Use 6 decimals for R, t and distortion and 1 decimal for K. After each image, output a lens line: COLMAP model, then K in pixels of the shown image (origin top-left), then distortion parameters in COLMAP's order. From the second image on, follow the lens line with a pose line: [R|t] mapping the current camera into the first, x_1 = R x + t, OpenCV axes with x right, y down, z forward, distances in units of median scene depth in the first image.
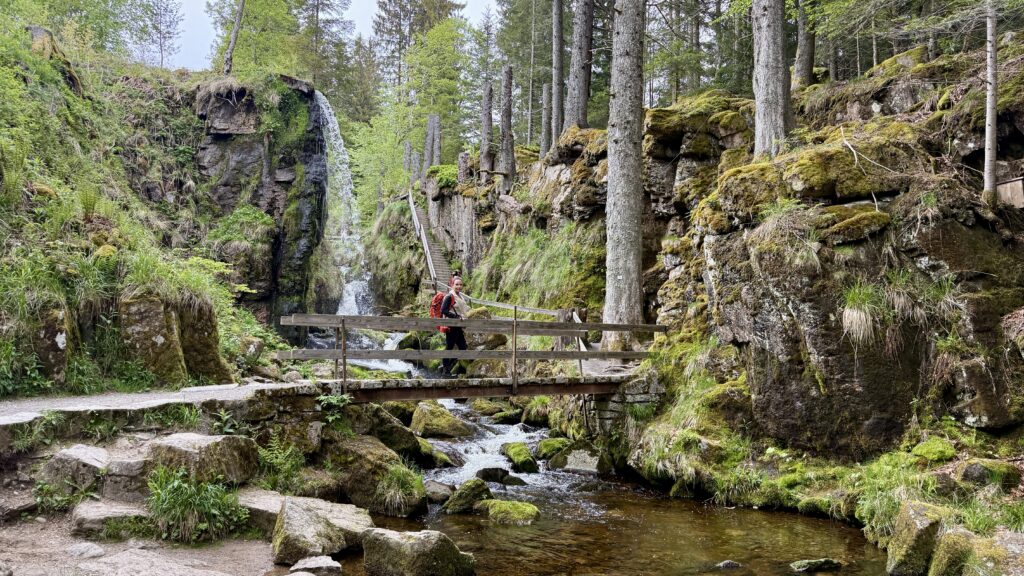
lens RADIAL K [[721.0, 0, 513.5], [0, 721.0, 289.5], [0, 0, 1]] dist [0.105921, -0.000508]
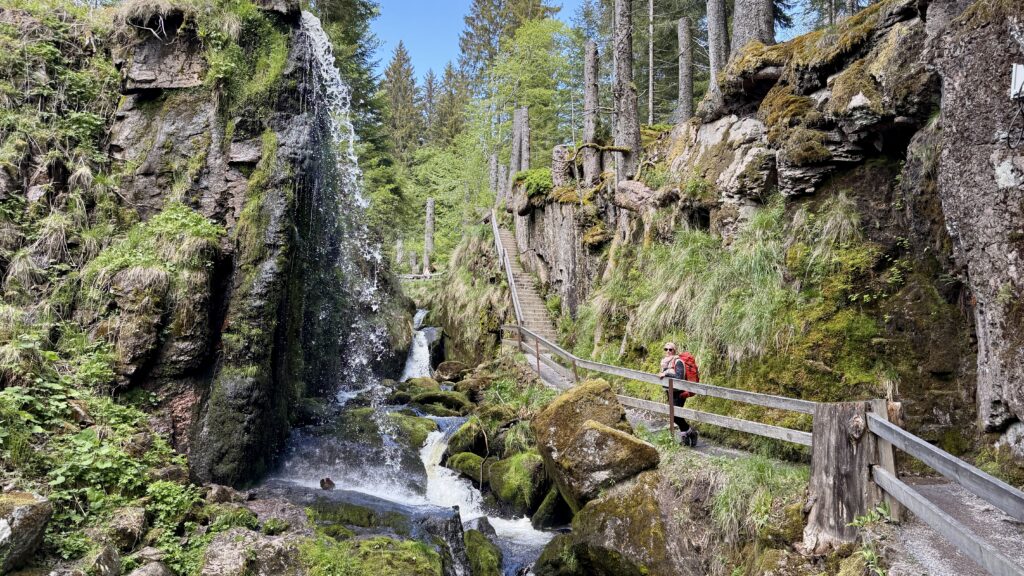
lens RADIAL K [[721.0, 0, 509.3], [0, 721.0, 286.0], [0, 0, 1]] dist [0.105921, -0.000508]
pose [[0.988255, -0.035853, -0.148549, -0.025474], [0.026800, 0.997685, -0.062505, -0.009755], [0.150446, 0.057790, 0.986928, 0.452265]]
